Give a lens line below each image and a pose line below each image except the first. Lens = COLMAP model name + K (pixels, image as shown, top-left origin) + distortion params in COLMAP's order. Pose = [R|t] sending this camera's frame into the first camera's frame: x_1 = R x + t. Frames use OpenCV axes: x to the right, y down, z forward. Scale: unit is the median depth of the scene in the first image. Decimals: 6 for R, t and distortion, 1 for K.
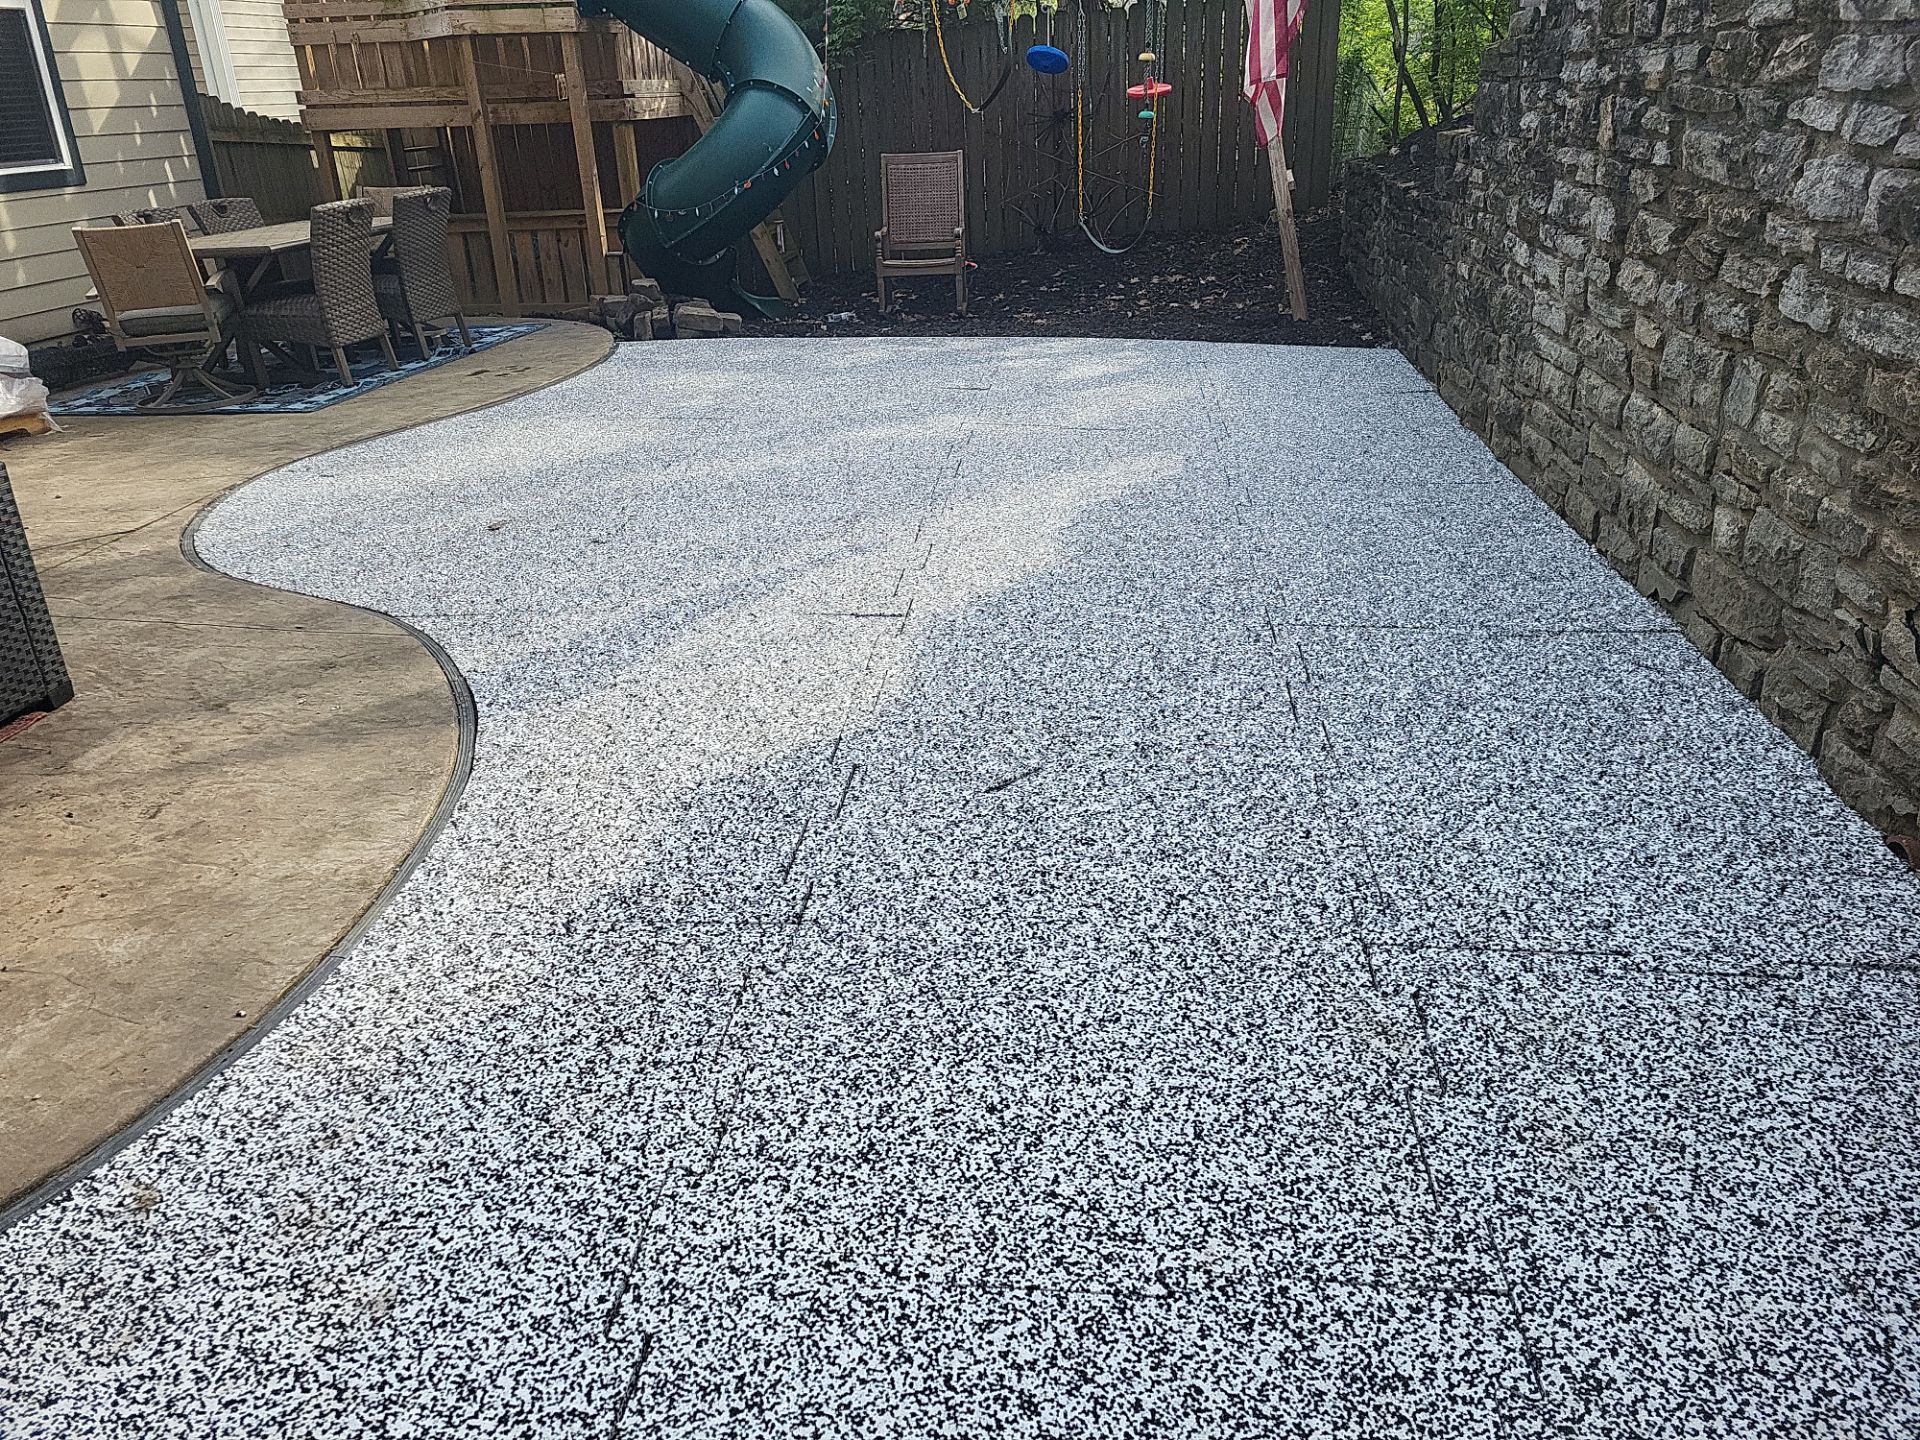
lens RADIAL K [[1486.0, 0, 960.0], [0, 1486.0, 720.0], [0, 0, 1]] dist [0.062688, -0.046785]
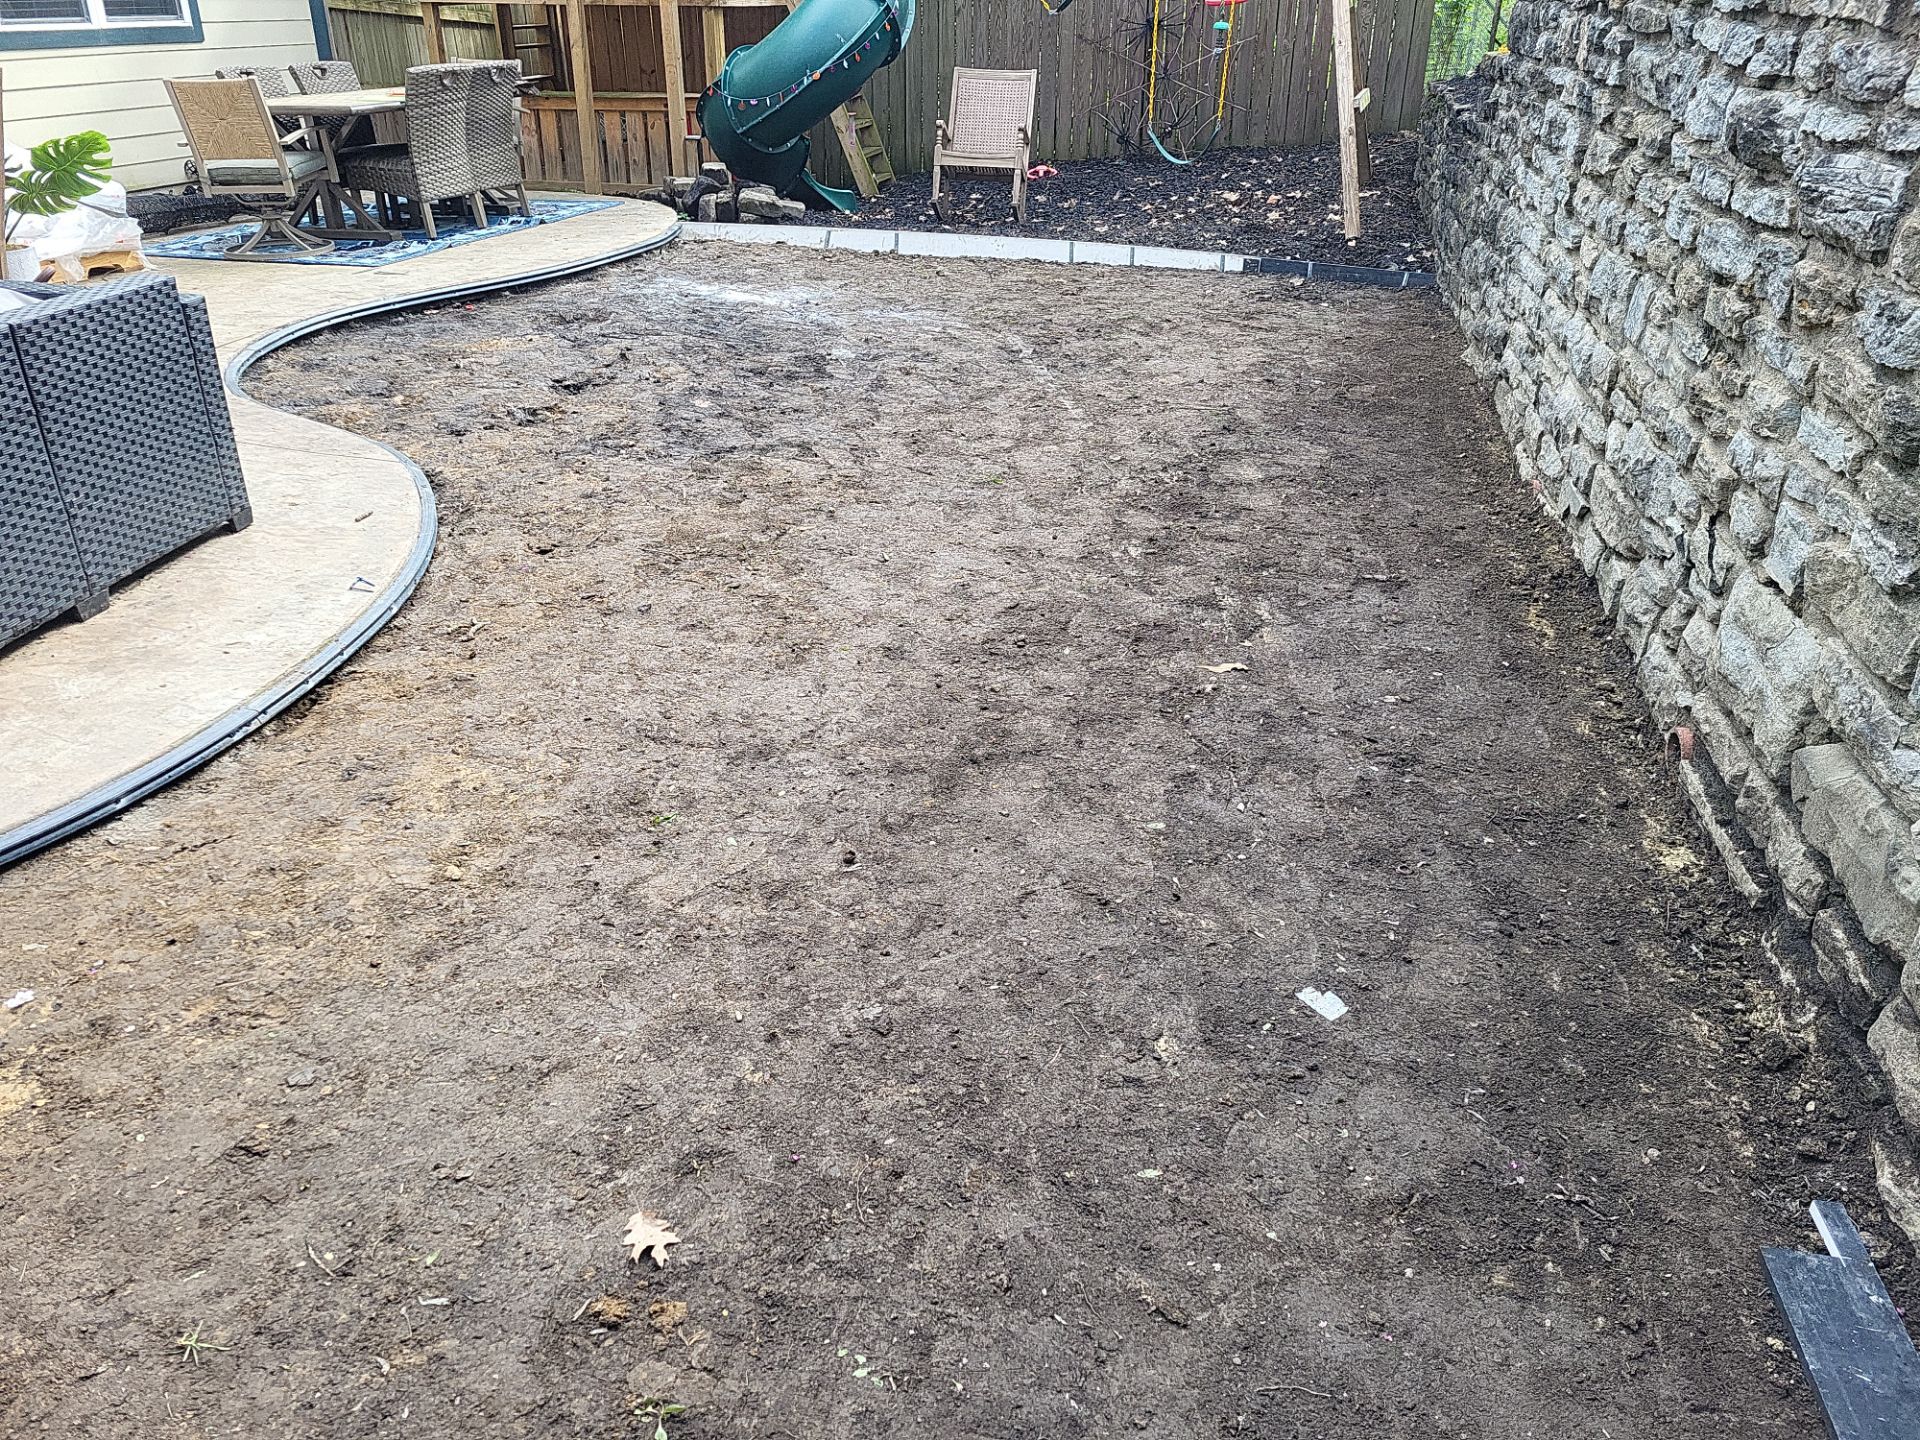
lens RADIAL K [[1486.0, 0, 960.0], [0, 1486.0, 720.0], [0, 0, 1]] dist [0.062688, -0.046785]
pose [[0.993208, 0.085194, -0.079246, 0.114502], [-0.081192, 0.995319, 0.052424, 0.032321], [0.083341, -0.045633, 0.995476, -0.054663]]
